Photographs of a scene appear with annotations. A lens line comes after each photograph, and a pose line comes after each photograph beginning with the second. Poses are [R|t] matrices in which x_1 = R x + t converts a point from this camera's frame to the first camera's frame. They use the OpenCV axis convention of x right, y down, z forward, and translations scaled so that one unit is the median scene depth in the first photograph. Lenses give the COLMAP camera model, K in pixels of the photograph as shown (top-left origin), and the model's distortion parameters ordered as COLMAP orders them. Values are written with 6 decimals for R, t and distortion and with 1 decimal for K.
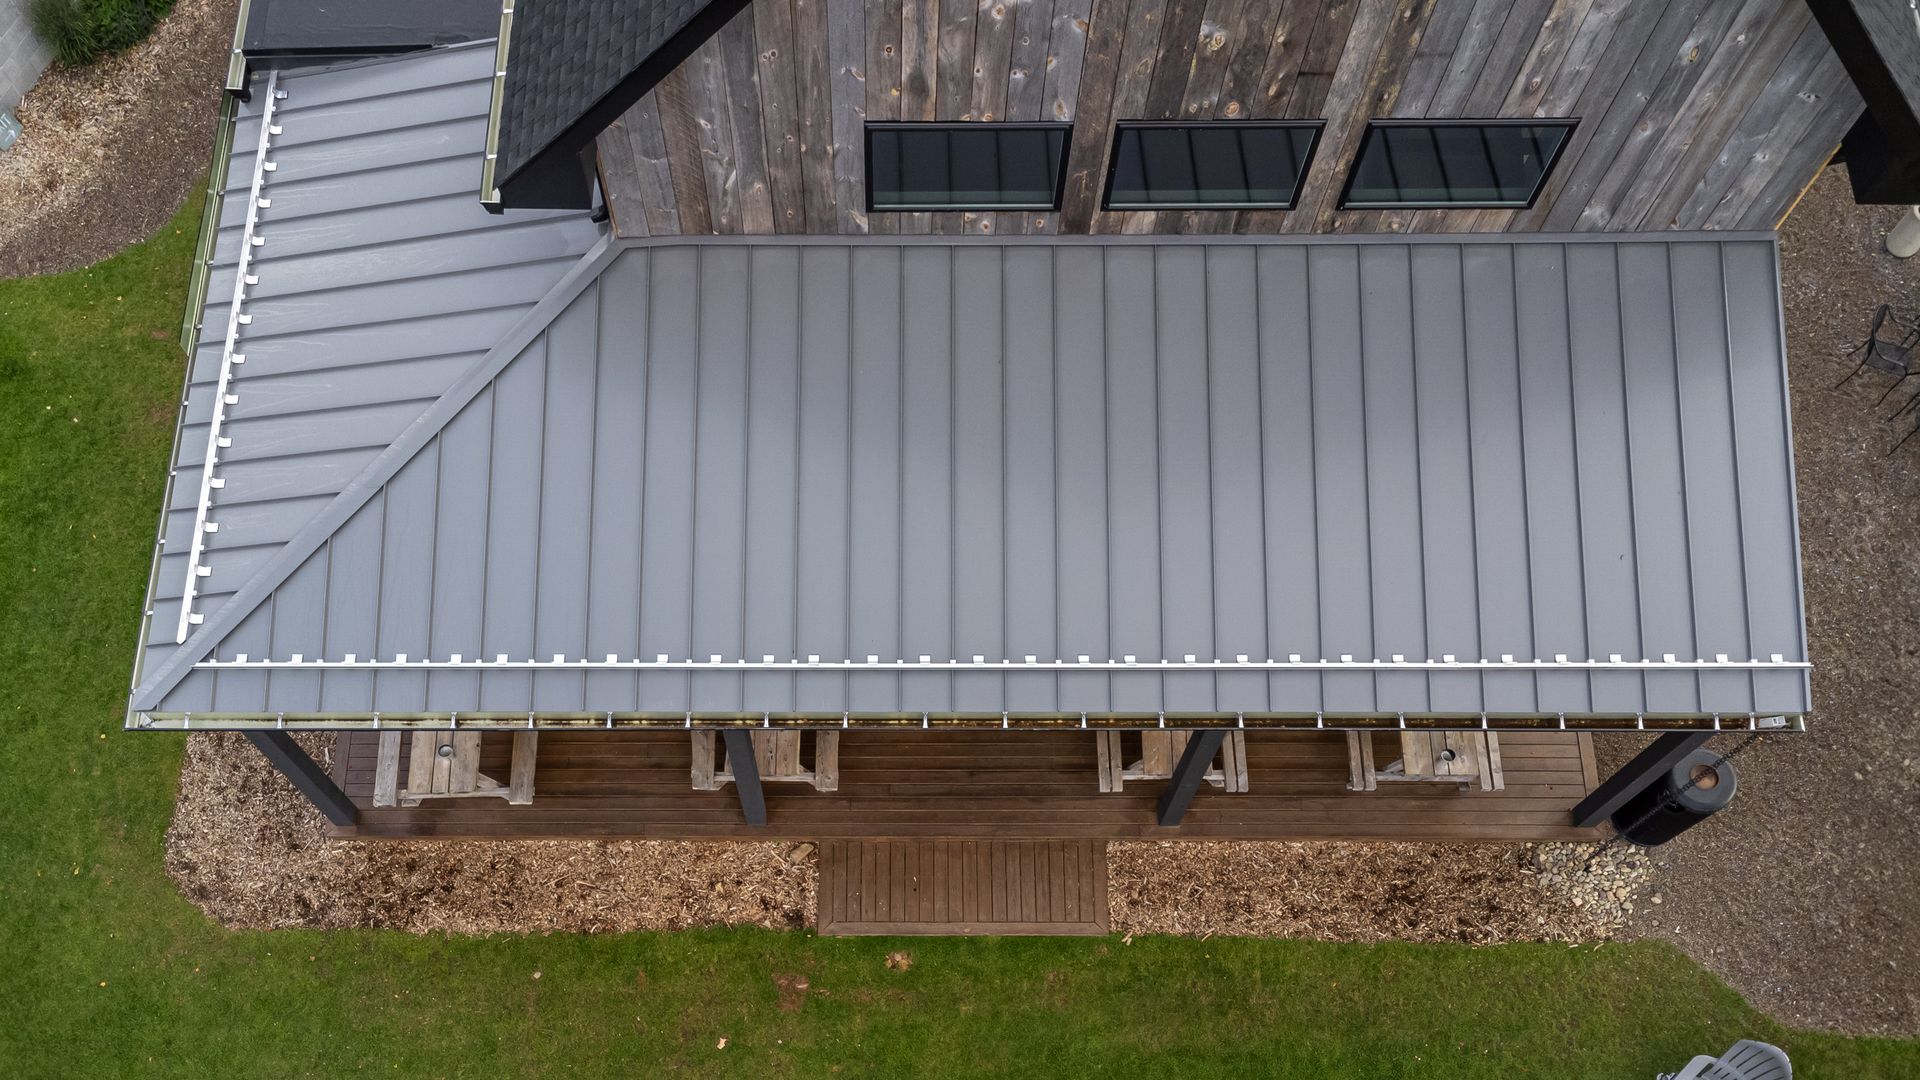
lens RADIAL K [[2880.0, 0, 956.5], [0, 2880.0, 538.6], [0, 0, 1]] dist [0.117853, -0.869398]
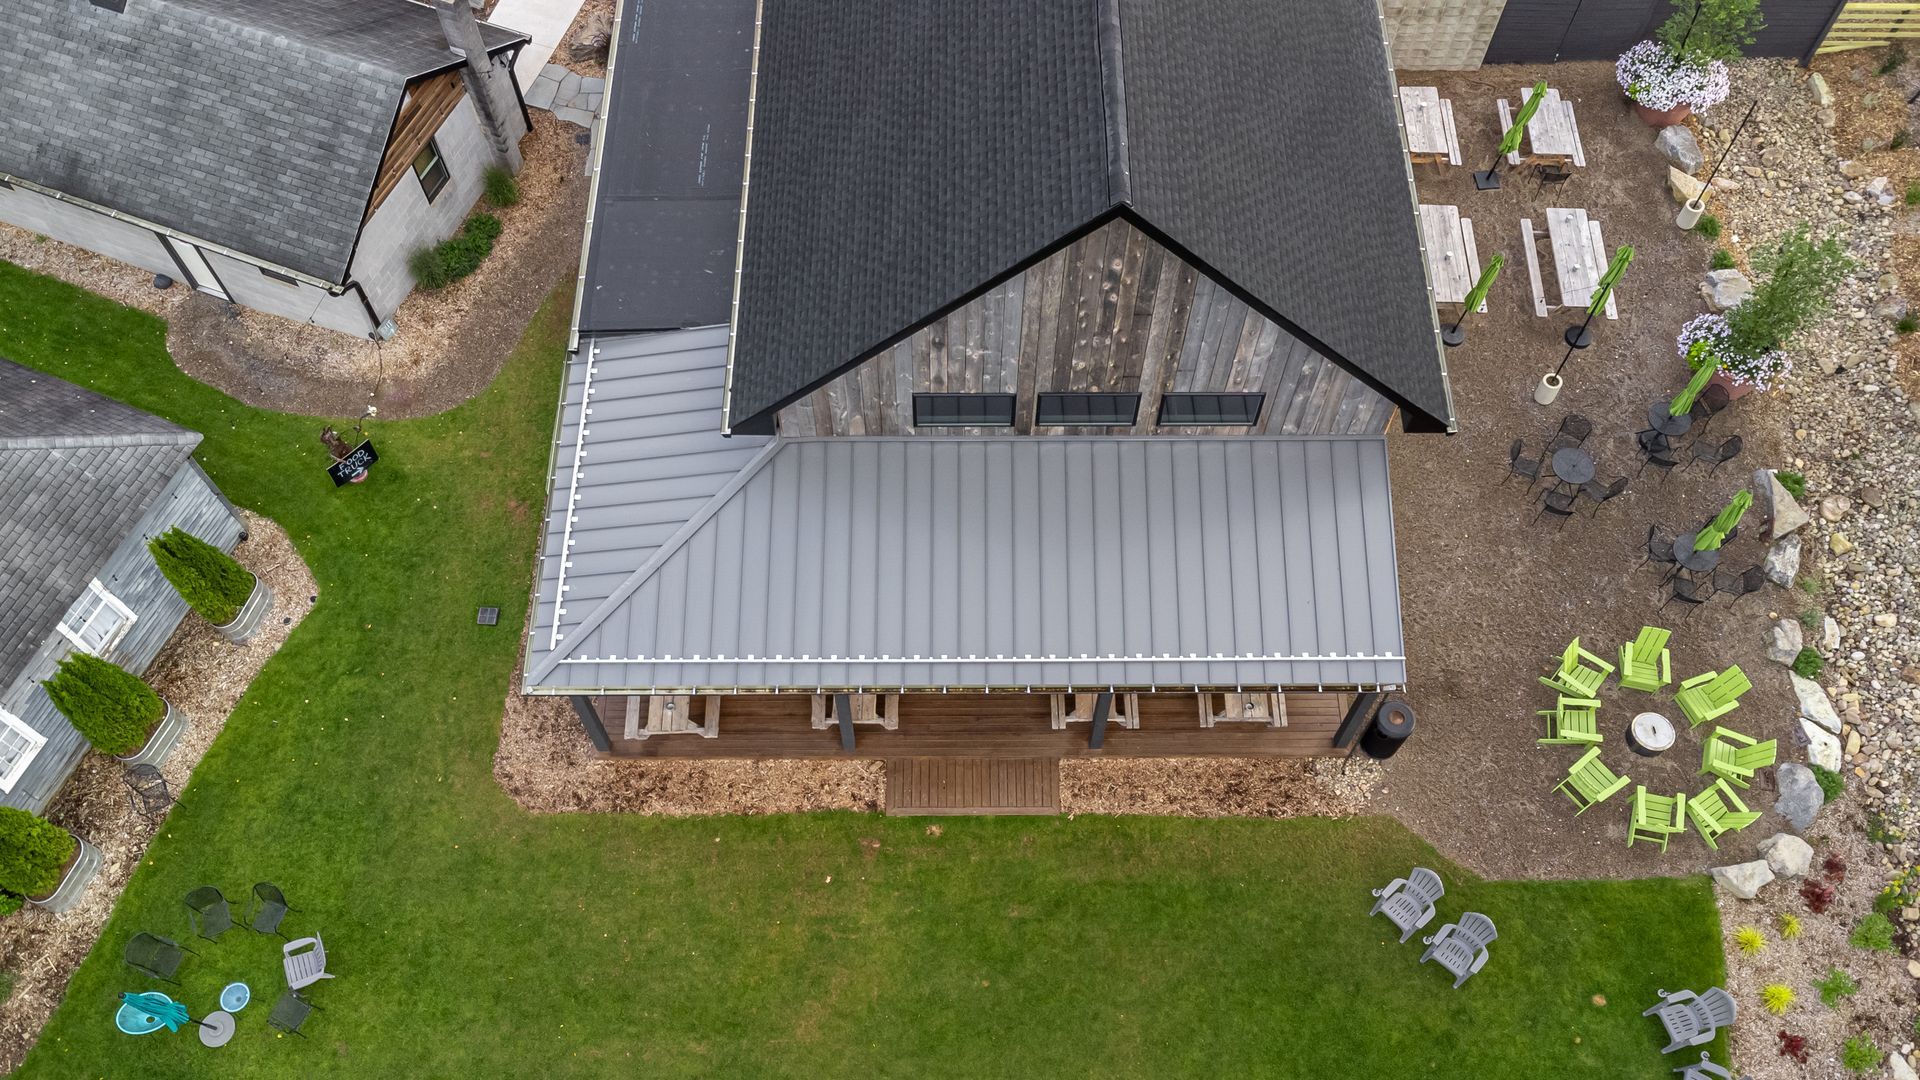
lens RADIAL K [[2875.9, 0, 1241.9], [0, 2875.9, 460.5], [0, 0, 1]] dist [-0.000021, -0.094038]
pose [[0.996944, 0.002043, 0.078089, 0.027679], [-0.001139, 0.999932, -0.011625, -0.050243], [-0.078107, 0.011500, 0.996879, -0.692815]]
